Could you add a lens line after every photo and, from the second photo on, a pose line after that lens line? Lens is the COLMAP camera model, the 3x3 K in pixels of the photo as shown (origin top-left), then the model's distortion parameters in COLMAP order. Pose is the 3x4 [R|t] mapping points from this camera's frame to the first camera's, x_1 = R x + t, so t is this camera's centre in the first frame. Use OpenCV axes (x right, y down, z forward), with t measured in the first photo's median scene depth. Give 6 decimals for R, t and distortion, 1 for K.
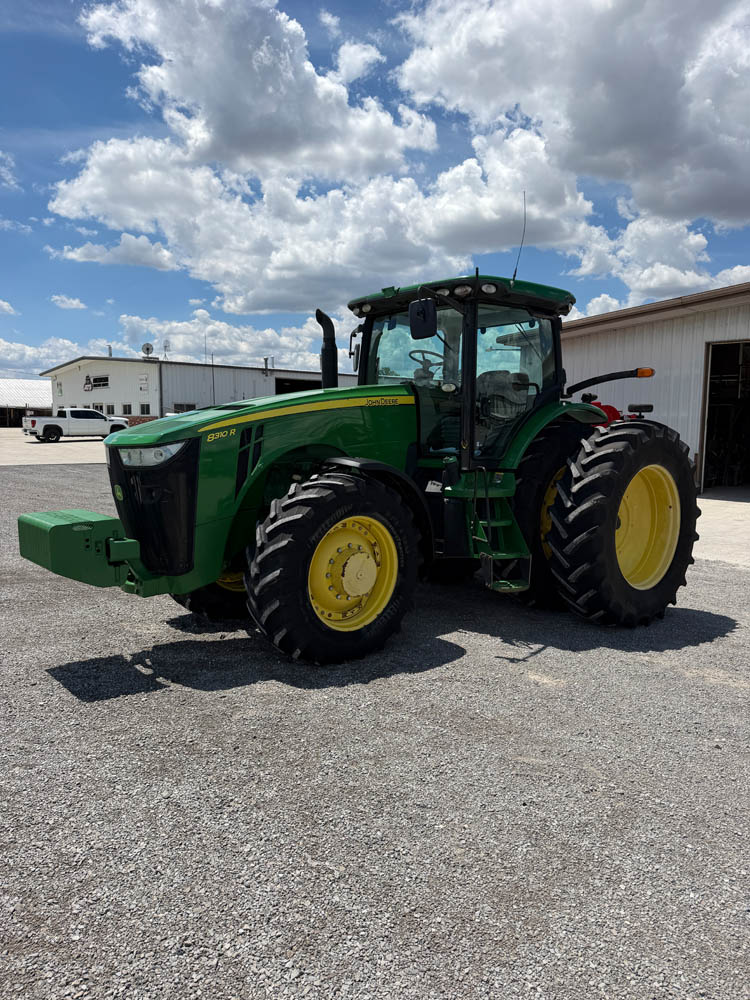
lens RADIAL K [[706.8, 0, 375.0], [0, 706.8, 500.0], [0, 0, 1]] dist [0.044728, -0.082433]
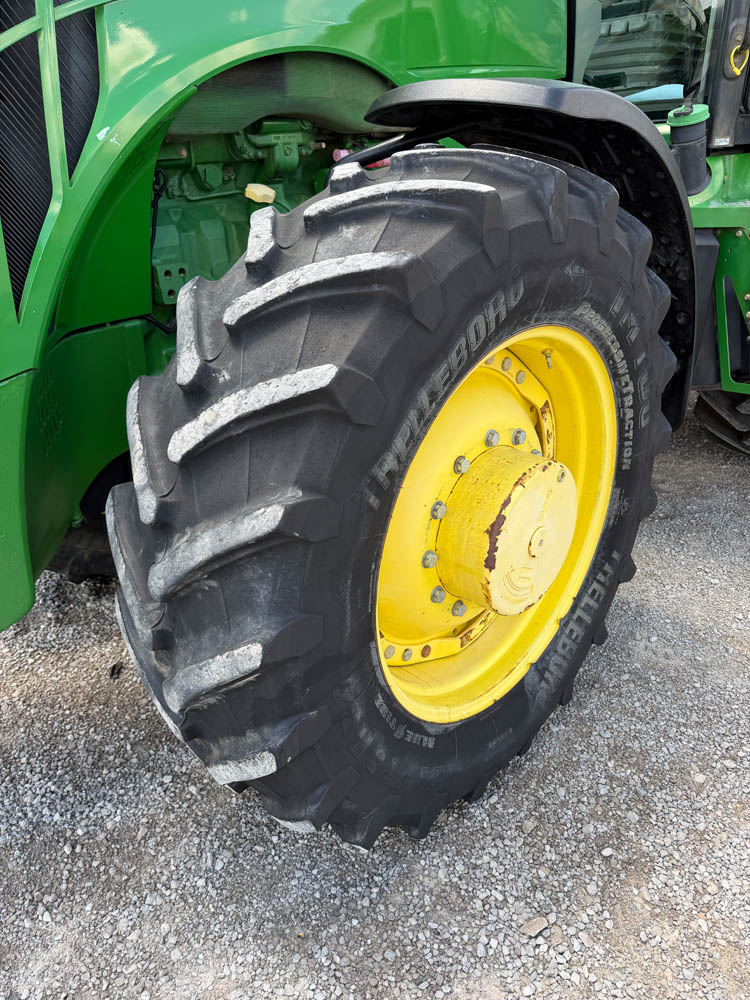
lens RADIAL K [[706.8, 0, 375.0], [0, 706.8, 500.0], [0, 0, 1]] dist [0.044728, -0.082433]
pose [[0.994008, -0.091129, 0.060358, -0.099536], [0.064368, 0.934315, 0.350588, -0.012505], [-0.088342, -0.344602, 0.934583, 0.738270]]
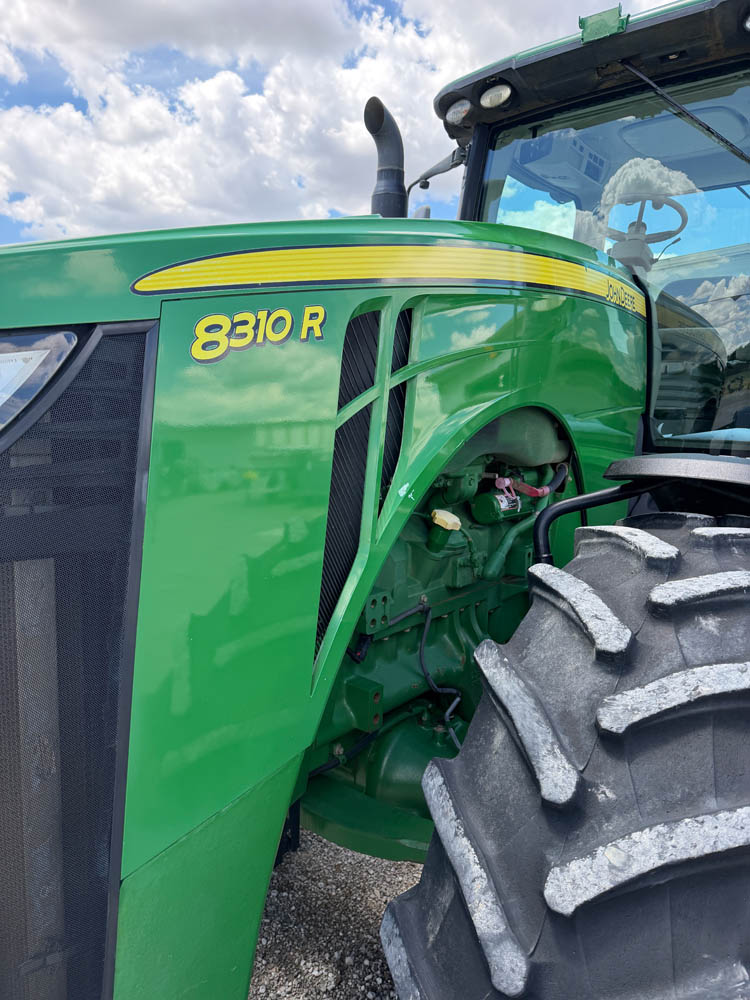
lens RADIAL K [[702.7, 0, 375.0], [0, 702.7, 500.0], [0, 0, 1]] dist [0.071114, -0.077561]
pose [[0.983785, -0.002281, 0.179337, -0.212156], [-0.001438, 0.999787, 0.020605, -0.051238], [-0.179345, -0.020529, 0.983572, 0.787301]]
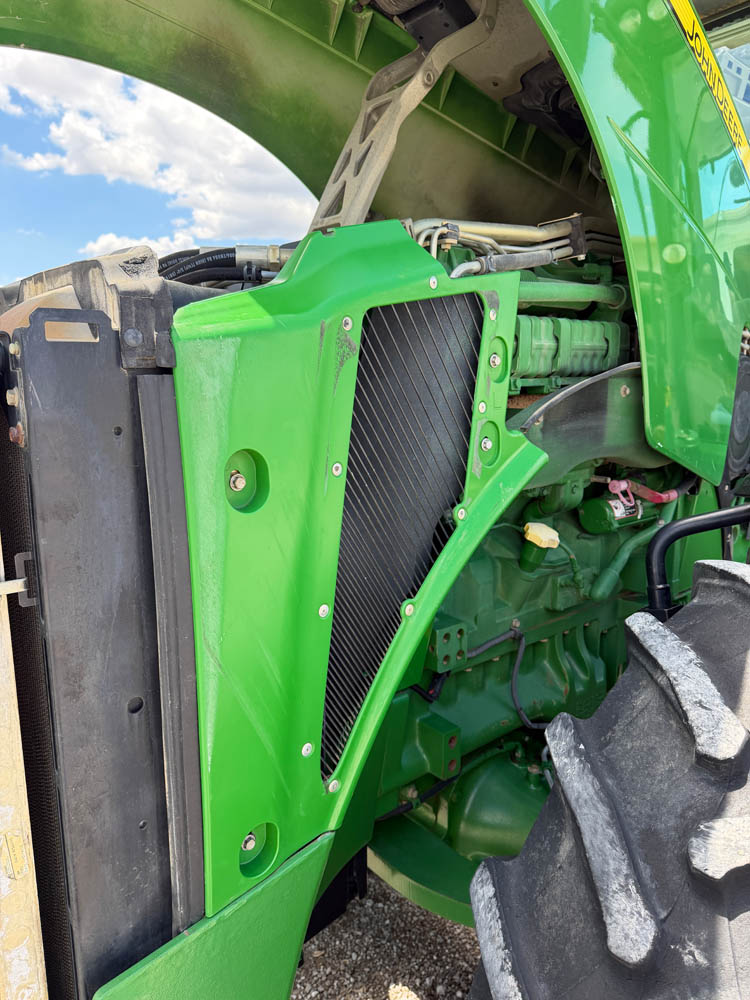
lens RADIAL K [[723.8, 0, 375.0], [0, 723.8, 500.0], [0, 0, 1]] dist [0.004822, 0.002967]
pose [[0.999847, -0.004659, -0.016889, -0.182928], [0.005979, 0.996861, 0.078944, -0.071424], [0.016468, -0.079033, 0.996736, 0.817100]]
